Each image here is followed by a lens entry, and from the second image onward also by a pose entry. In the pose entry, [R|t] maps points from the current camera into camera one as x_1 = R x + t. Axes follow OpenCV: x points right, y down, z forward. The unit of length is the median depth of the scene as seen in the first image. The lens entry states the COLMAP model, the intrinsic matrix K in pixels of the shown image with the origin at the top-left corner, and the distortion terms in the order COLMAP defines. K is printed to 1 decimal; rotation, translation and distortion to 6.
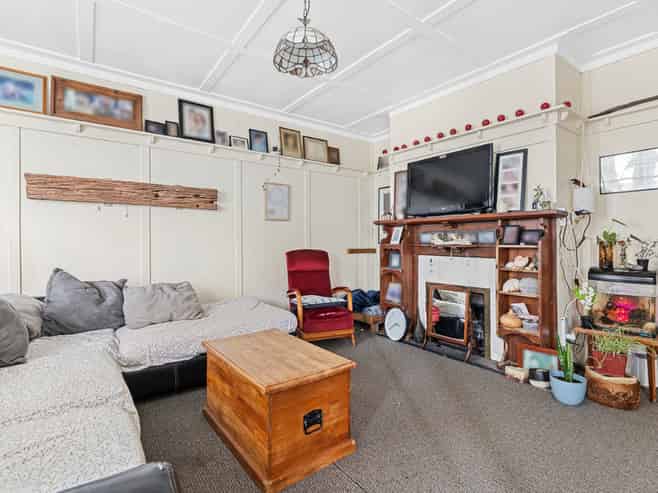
lens RADIAL K [[331.3, 0, 329.0], [0, 331.3, 246.5], [0, 0, 1]] dist [-0.002051, 0.000634]
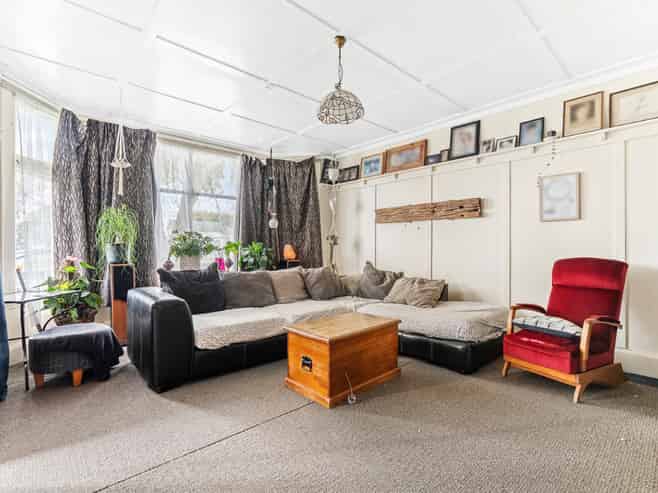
lens RADIAL K [[331.3, 0, 329.0], [0, 331.3, 246.5], [0, 0, 1]] dist [-0.002051, 0.000634]
pose [[0.109734, -0.003994, -0.993953, 0.659436], [-0.016368, 0.999849, -0.005825, -0.002407], [0.993826, 0.016908, 0.109652, 0.416173]]
